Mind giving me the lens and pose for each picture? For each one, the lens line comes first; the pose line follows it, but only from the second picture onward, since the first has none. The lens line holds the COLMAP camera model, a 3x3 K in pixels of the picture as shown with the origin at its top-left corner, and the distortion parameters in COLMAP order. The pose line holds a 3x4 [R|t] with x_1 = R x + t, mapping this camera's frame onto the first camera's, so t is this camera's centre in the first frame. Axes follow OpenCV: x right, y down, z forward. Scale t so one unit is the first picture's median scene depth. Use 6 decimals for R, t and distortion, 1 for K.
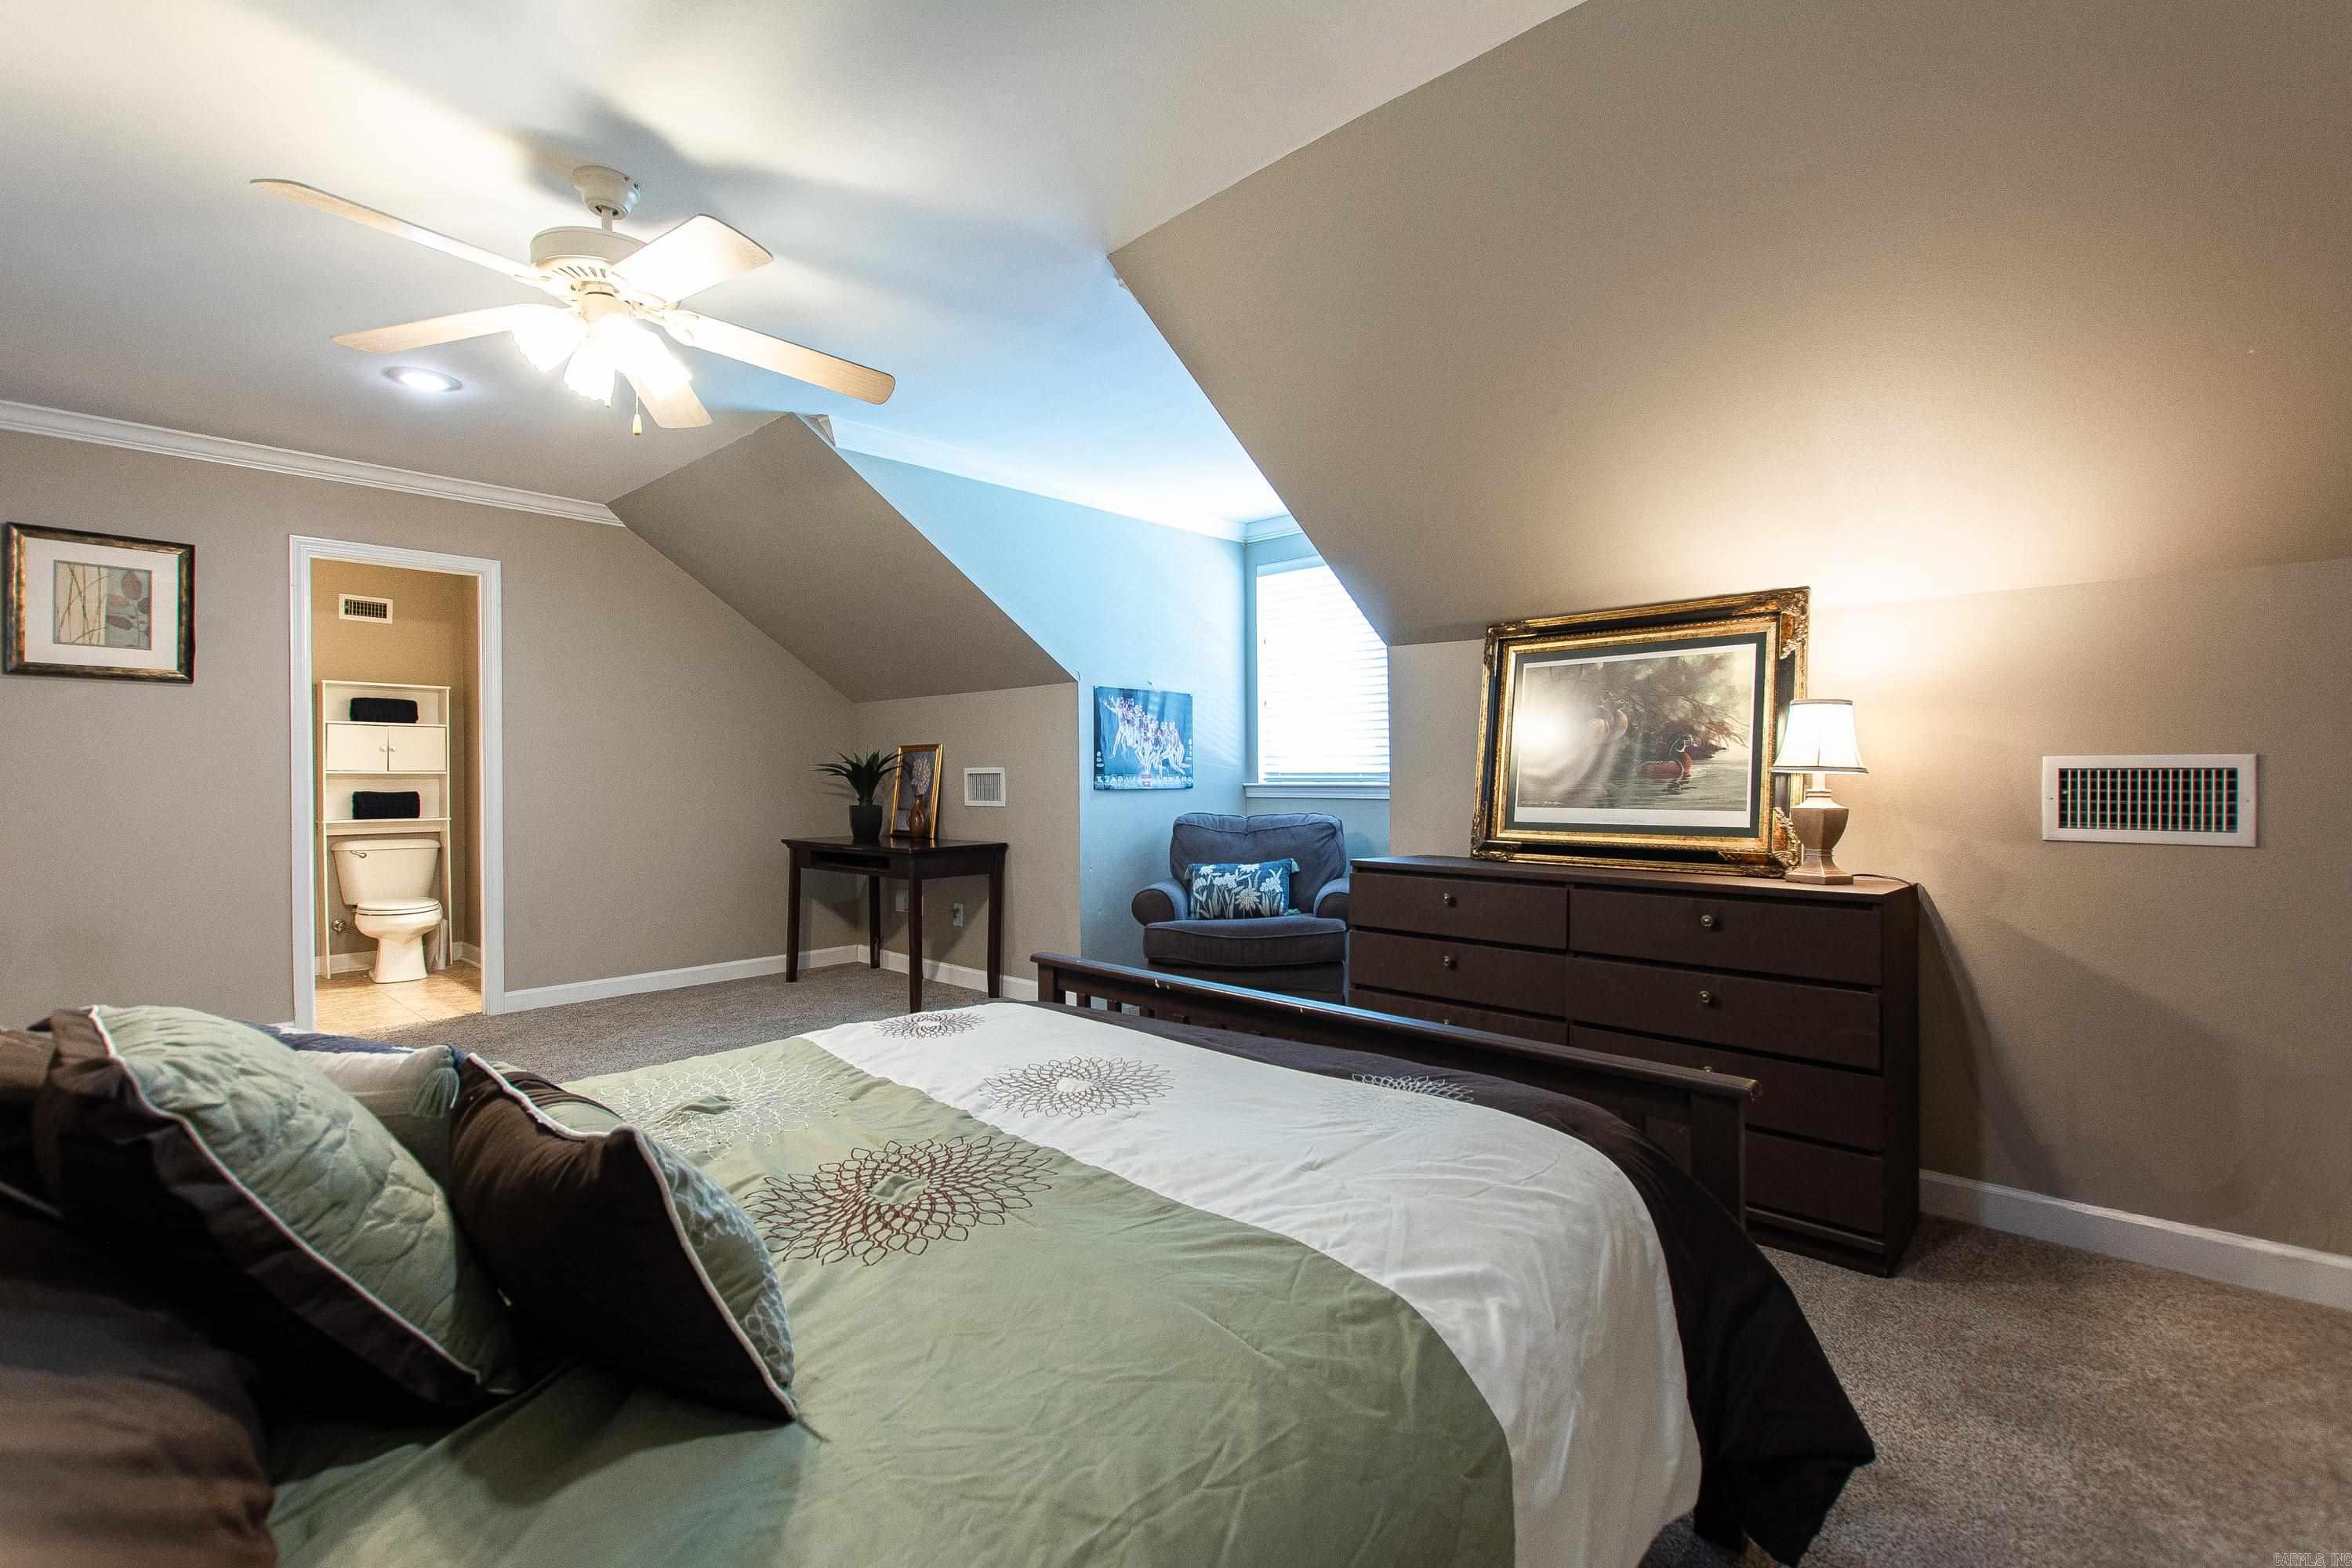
lens RADIAL K [[1041.1, 0, 1185.3], [0, 1041.1, 778.0], [0, 0, 1]] dist [-0.041330, 0.009015]
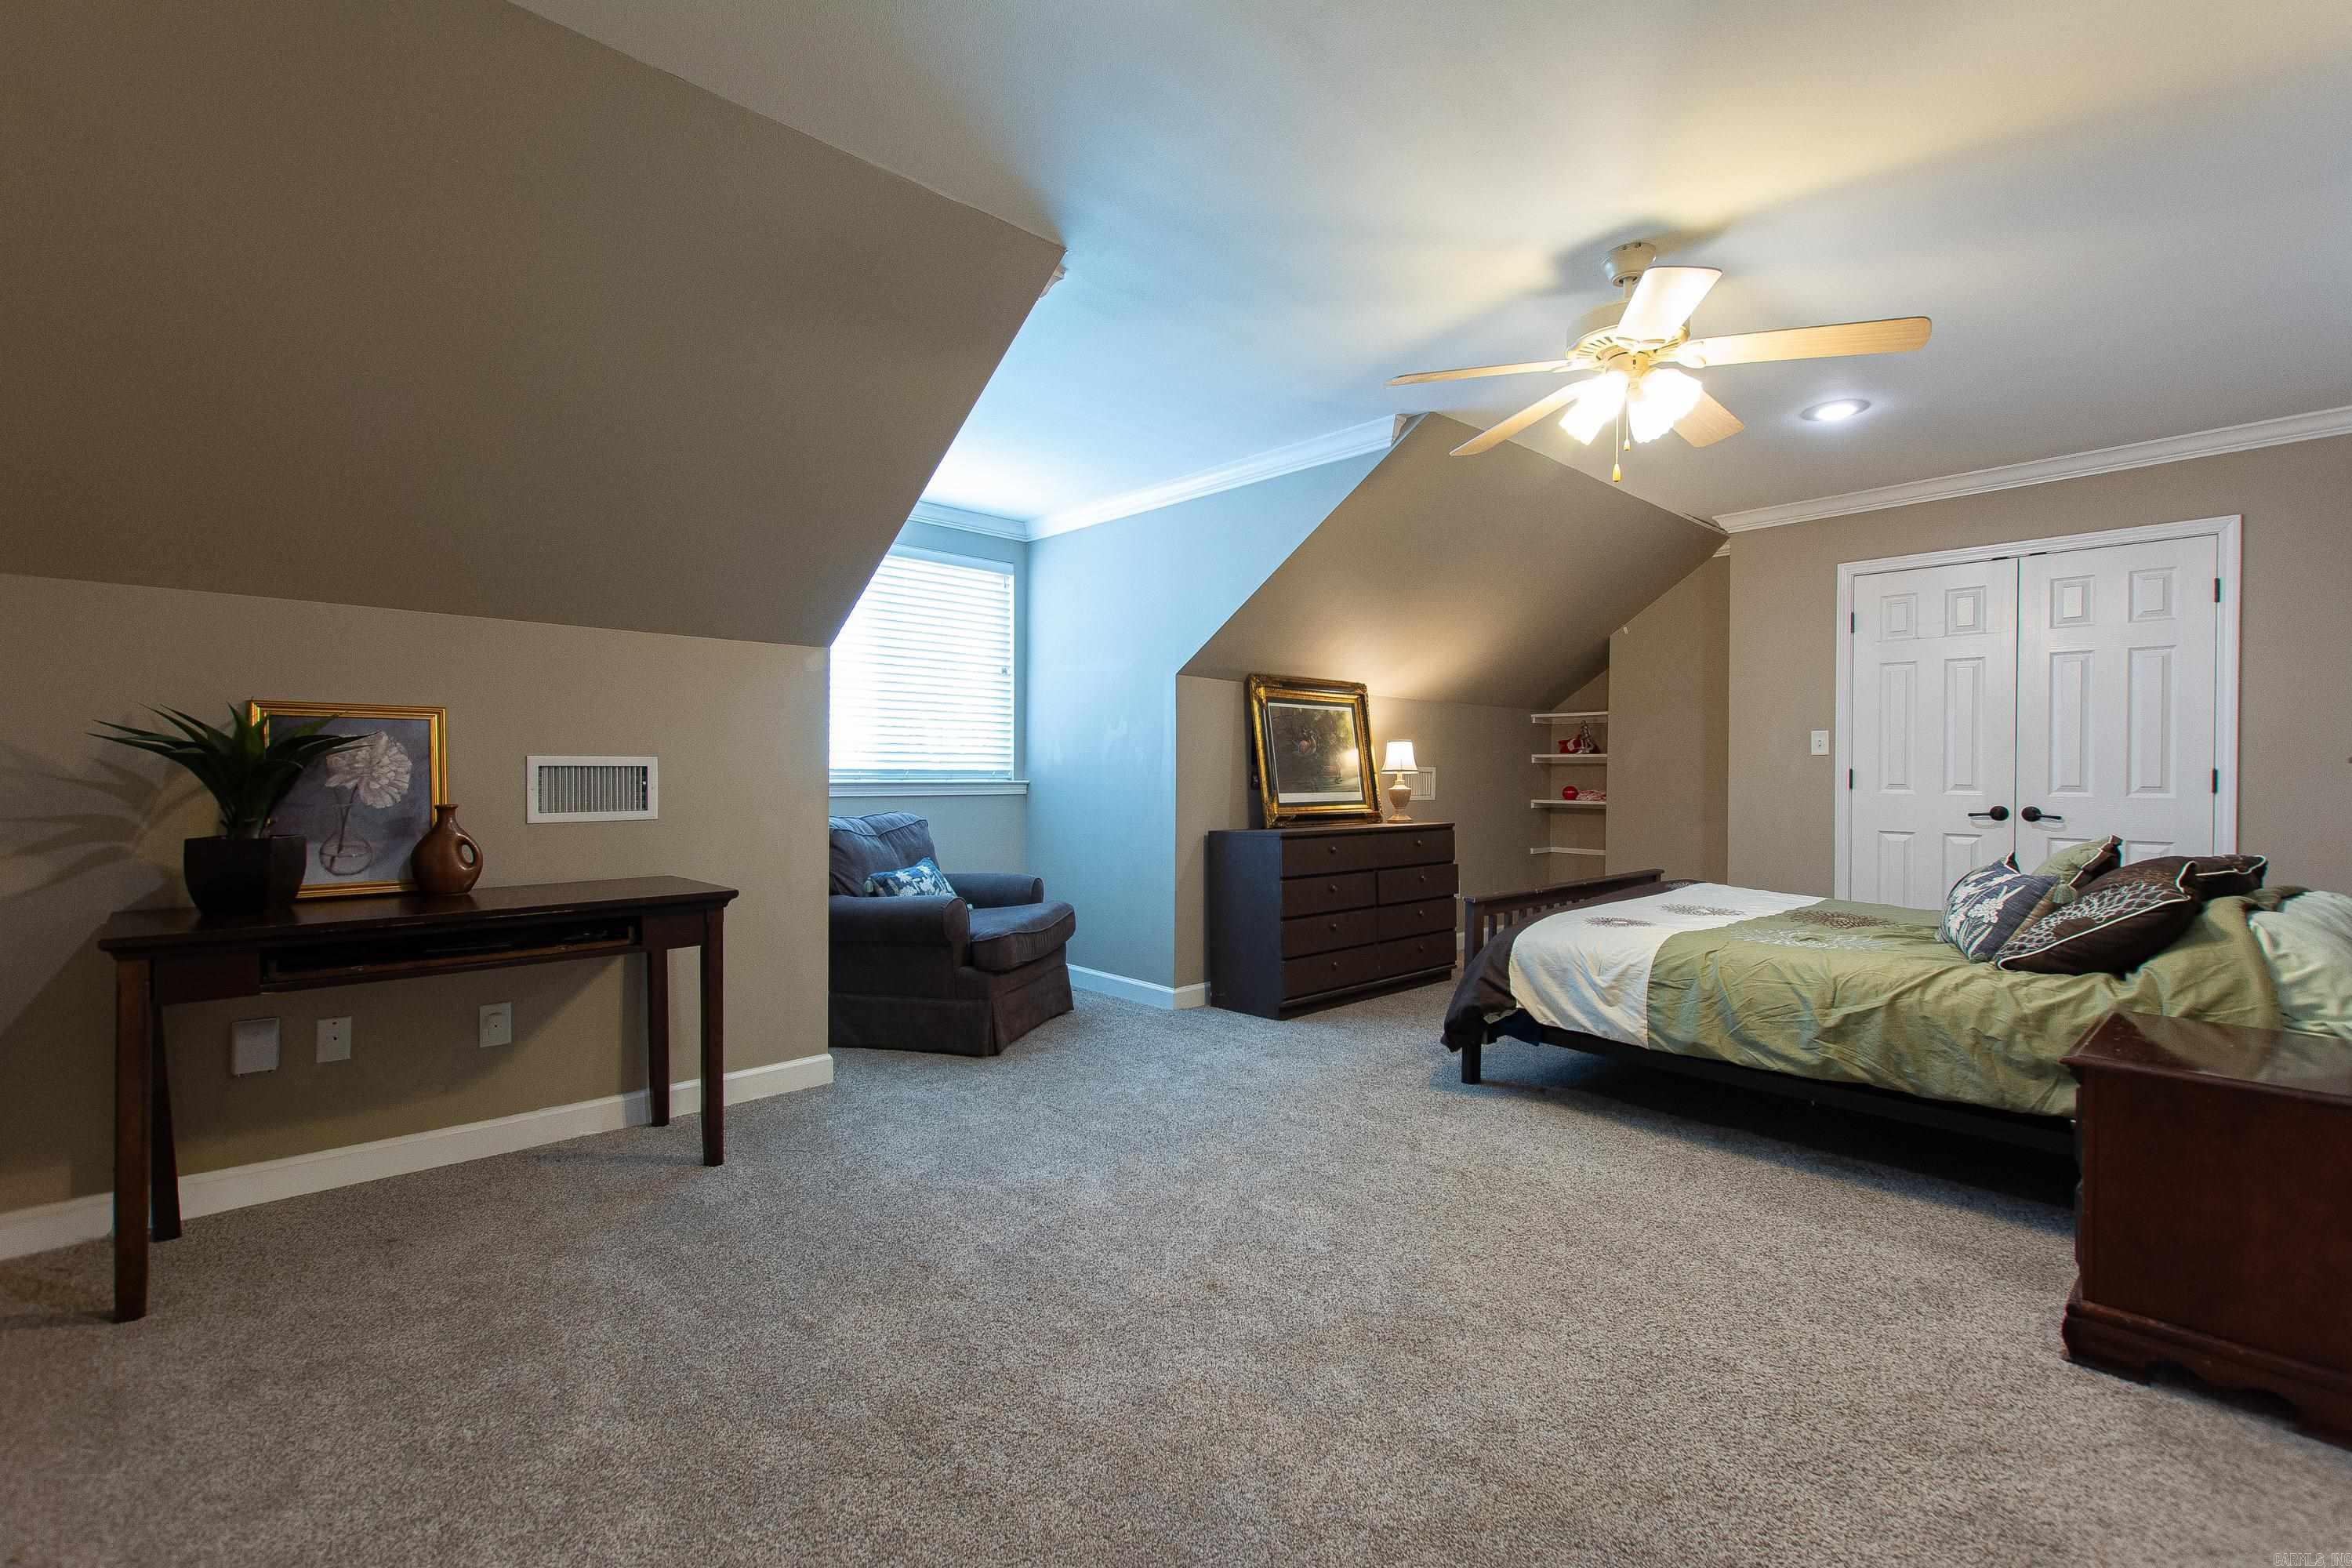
lens RADIAL K [[1041.1, 0, 1185.3], [0, 1041.1, 778.0], [0, 0, 1]] dist [-0.041330, 0.009015]
pose [[0.039217, -0.004608, 0.999220, -0.782269], [-0.003178, 0.999984, 0.004736, -0.001718], [-0.999226, -0.003361, 0.039201, 0.655927]]
